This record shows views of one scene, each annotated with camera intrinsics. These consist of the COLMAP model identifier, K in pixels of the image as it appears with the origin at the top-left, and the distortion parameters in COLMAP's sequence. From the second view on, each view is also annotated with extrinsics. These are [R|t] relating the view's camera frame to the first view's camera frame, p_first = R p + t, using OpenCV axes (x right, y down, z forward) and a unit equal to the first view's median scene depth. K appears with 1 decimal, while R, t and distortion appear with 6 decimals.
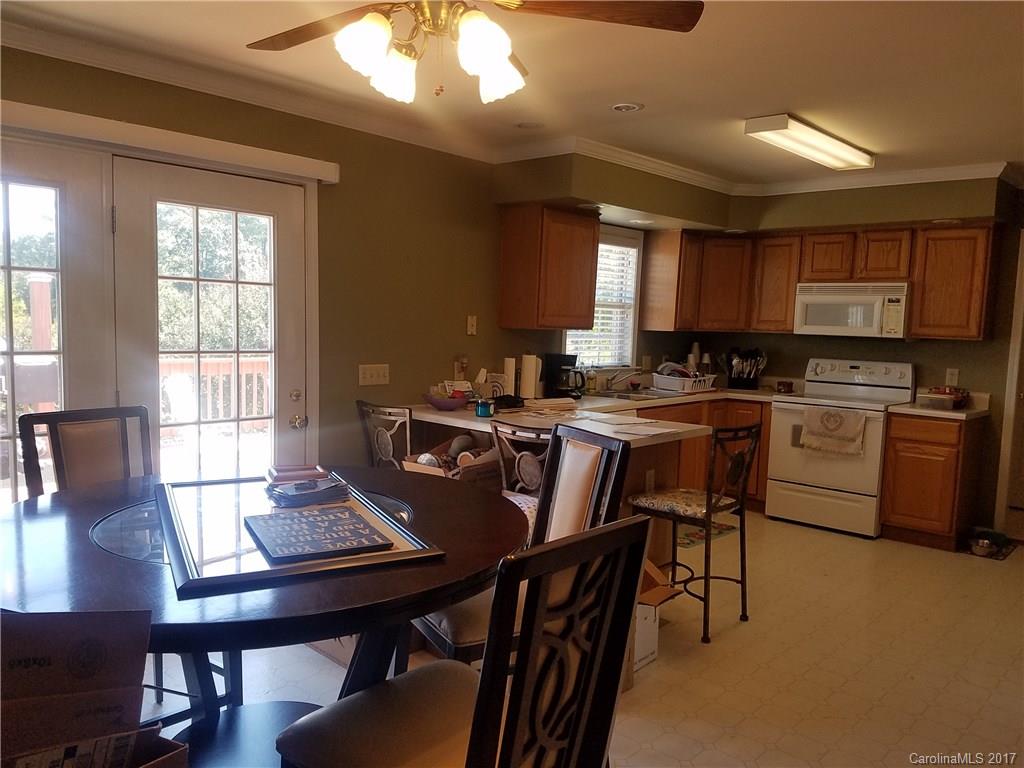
lens RADIAL K [[787.3, 0, 511.6], [0, 787.3, 394.9], [0, 0, 1]] dist [0.202453, -0.332043]
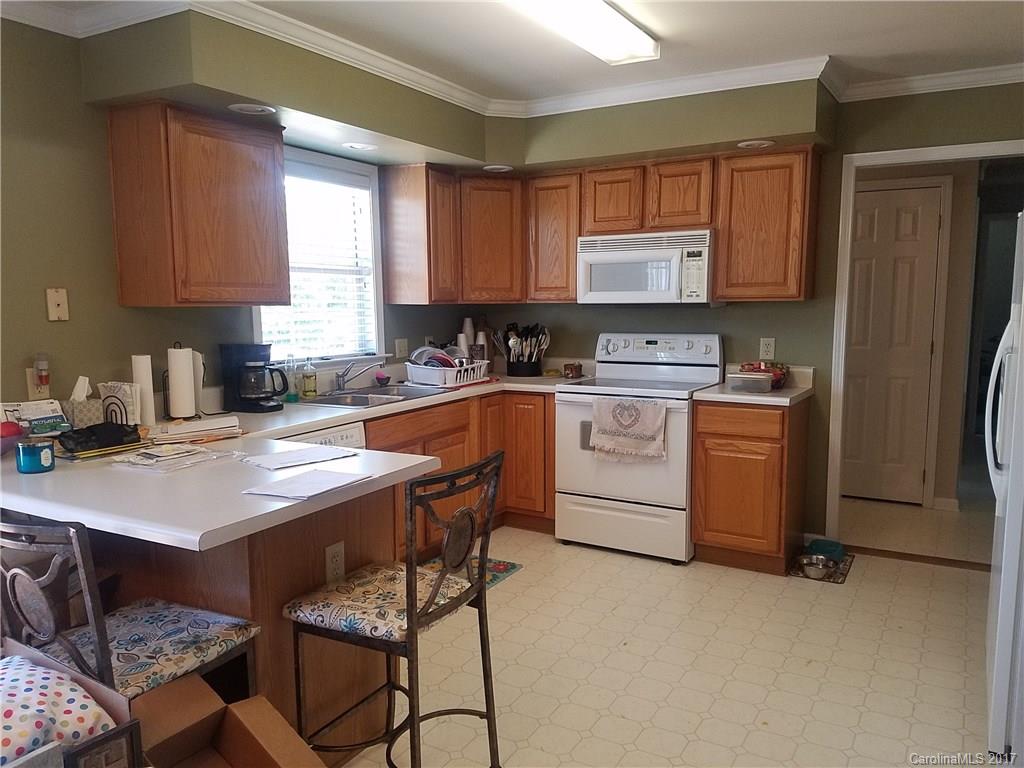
lens RADIAL K [[786.8, 0, 509.7], [0, 786.8, 396.4], [0, 0, 1]] dist [0.308710, -0.481558]
pose [[0.976566, -0.064451, 0.205340, 0.130849], [0.057844, 0.997601, 0.038025, -0.019998], [-0.207299, -0.025256, 0.977952, 0.276243]]
